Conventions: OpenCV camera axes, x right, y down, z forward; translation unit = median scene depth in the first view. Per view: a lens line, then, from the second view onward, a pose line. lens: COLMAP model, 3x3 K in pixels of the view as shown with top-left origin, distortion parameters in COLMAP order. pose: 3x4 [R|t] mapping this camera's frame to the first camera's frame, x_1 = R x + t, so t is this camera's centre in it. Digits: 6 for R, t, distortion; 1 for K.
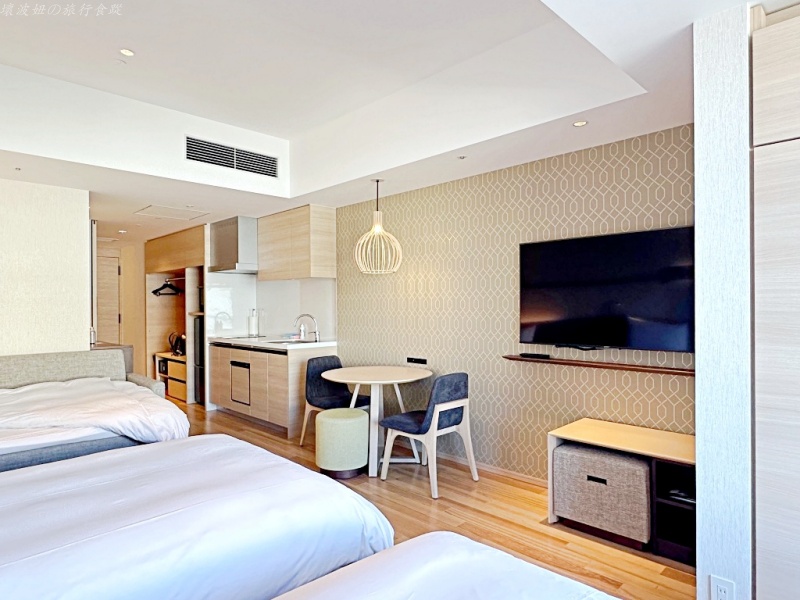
lens RADIAL K [[486.7, 0, 400.7], [0, 486.7, 305.0], [0, 0, 1]] dist [-0.007196, 0.003109]
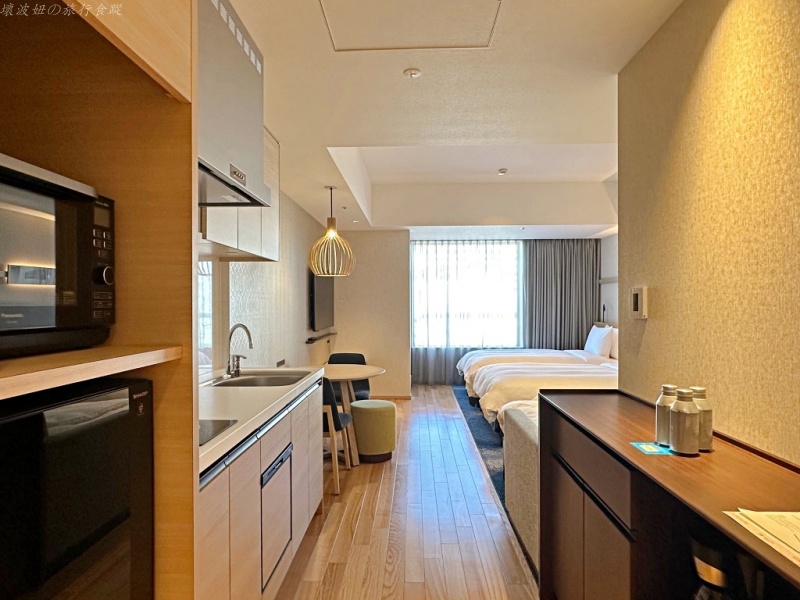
lens RADIAL K [[486.7, 0, 396.5], [0, 486.7, 304.8], [0, 0, 1]] dist [-0.007196, 0.003109]
pose [[-0.683289, 0.007921, 0.730105, -0.919805], [0.008784, 0.999958, -0.002629, 0.000888], [-0.730096, 0.004617, -0.683329, 1.629523]]
